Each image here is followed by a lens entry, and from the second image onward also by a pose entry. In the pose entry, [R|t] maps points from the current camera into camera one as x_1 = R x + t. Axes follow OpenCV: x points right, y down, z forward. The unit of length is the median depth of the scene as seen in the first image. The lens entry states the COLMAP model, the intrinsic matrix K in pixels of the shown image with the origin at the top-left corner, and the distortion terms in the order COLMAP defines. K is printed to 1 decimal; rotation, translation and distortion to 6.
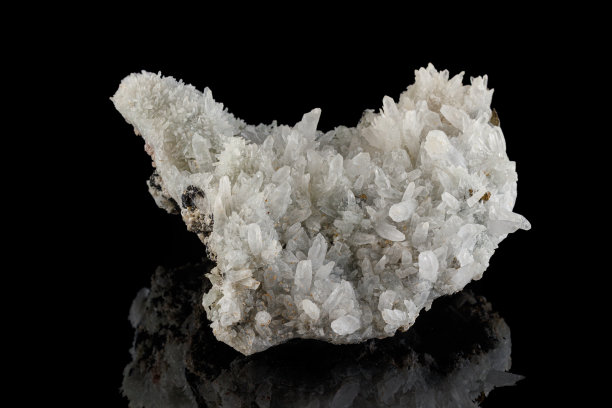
lens RADIAL K [[2871.3, 0, 306.8], [0, 2871.3, 200.9], [0, 0, 1]] dist [0.636545, 0.000000]
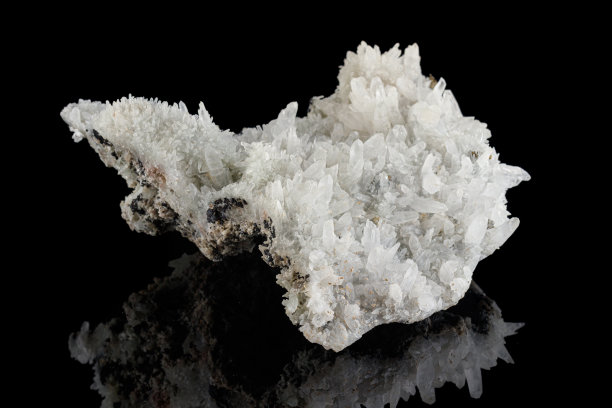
lens RADIAL K [[2871.3, 0, 306.7], [0, 2871.3, 207.1], [0, 0, 1]] dist [0.636545, 0.000000]
pose [[0.915444, -0.188247, 0.355704, -0.367761], [0.187488, 0.981572, 0.036950, -0.033676], [-0.356105, 0.032864, 0.933868, 0.067889]]
